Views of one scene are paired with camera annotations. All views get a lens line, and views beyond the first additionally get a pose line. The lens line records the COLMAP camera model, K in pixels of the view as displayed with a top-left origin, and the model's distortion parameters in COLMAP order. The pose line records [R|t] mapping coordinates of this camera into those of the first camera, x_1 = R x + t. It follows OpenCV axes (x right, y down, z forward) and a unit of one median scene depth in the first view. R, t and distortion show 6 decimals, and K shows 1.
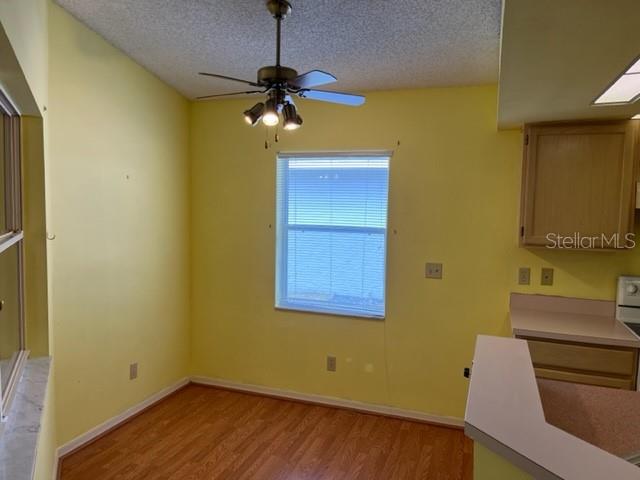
lens RADIAL K [[489.1, 0, 319.4], [0, 489.1, 240.6], [0, 0, 1]] dist [0.028588, -0.002482]
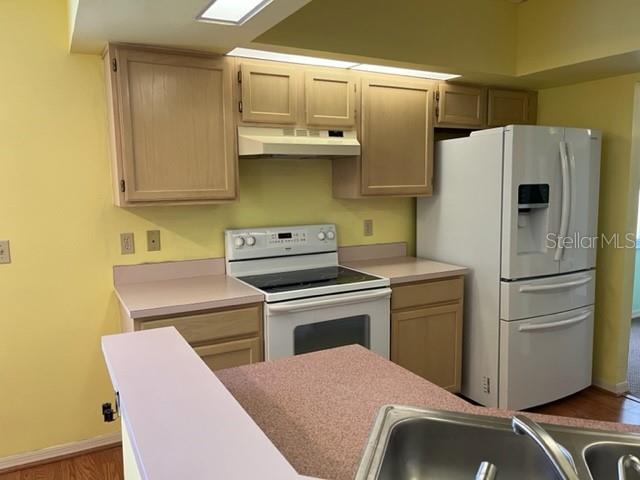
lens RADIAL K [[489.1, 0, 319.1], [0, 489.1, 240.5], [0, 0, 1]] dist [0.028588, -0.002482]
pose [[0.667907, -0.120463, 0.734431, 0.038278], [0.078650, 0.992713, 0.091301, 0.020426], [-0.740077, -0.003217, 0.672514, 0.245905]]
